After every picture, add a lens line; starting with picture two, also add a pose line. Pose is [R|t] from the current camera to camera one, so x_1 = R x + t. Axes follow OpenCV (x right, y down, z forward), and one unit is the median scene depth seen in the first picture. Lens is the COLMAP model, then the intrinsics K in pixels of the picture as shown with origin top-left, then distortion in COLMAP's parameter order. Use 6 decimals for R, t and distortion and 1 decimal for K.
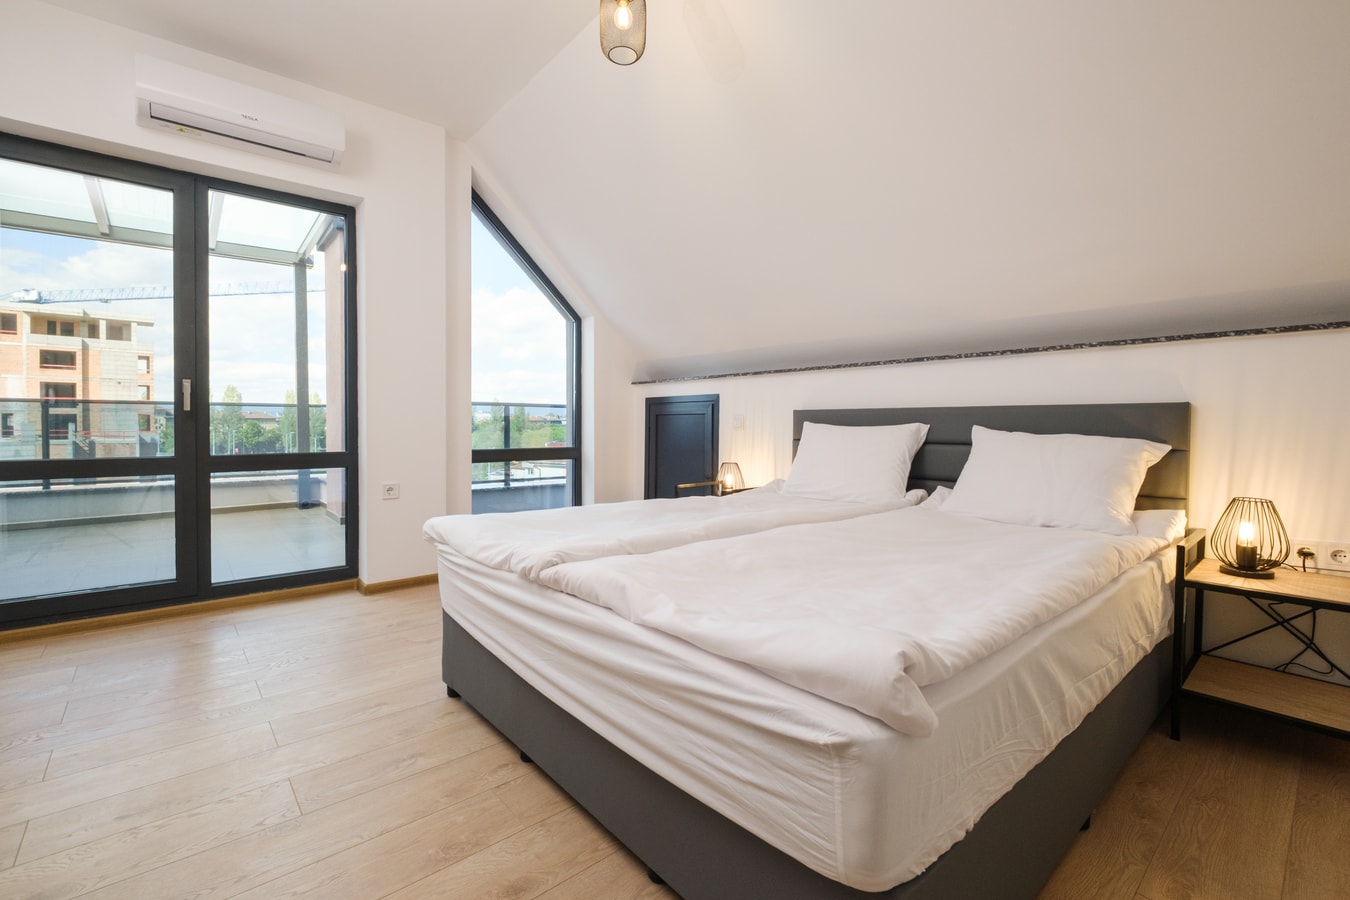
lens RADIAL K [[613.1, 0, 652.3], [0, 613.1, 440.6], [0, 0, 1]] dist [0.001723, -0.006277]
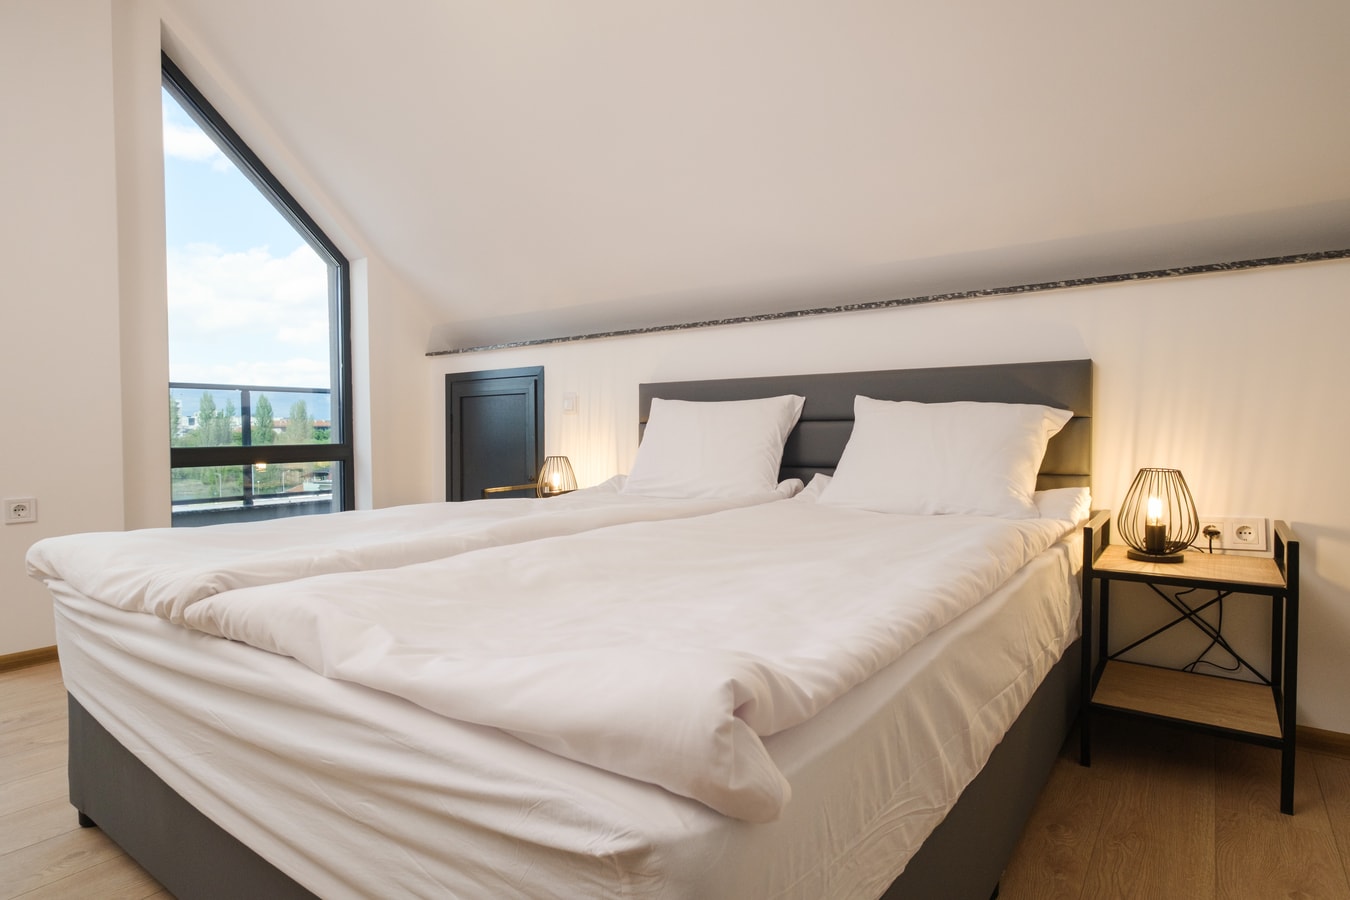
lens RADIAL K [[759.8, 0, 676.3], [0, 759.8, 459.2], [0, 0, 1]] dist [-0.001308, -0.001324]
pose [[0.970640, -0.018601, 0.239817, 0.070183], [0.016017, 0.999791, 0.012720, 0.045906], [-0.240003, -0.008506, 0.970735, 0.116290]]
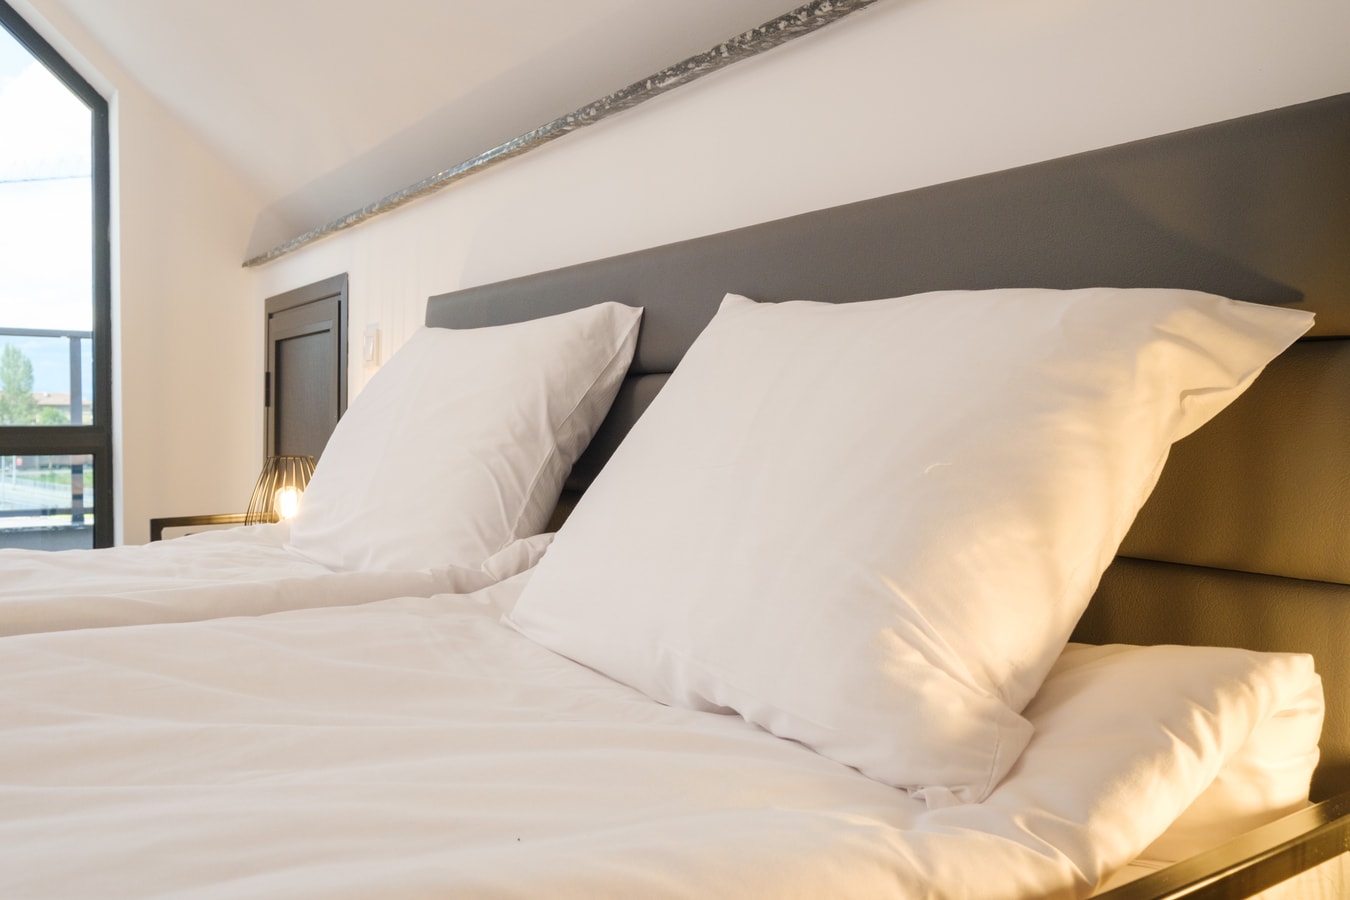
lens RADIAL K [[1160.9, 0, 670.3], [0, 1160.9, 443.7], [0, 0, 1]] dist [-0.036902, 0.009401]
pose [[0.995472, 0.007262, -0.094780, 0.615317], [-0.007878, 0.999950, -0.006126, 0.048167], [0.094731, 0.006845, 0.995479, 0.558458]]
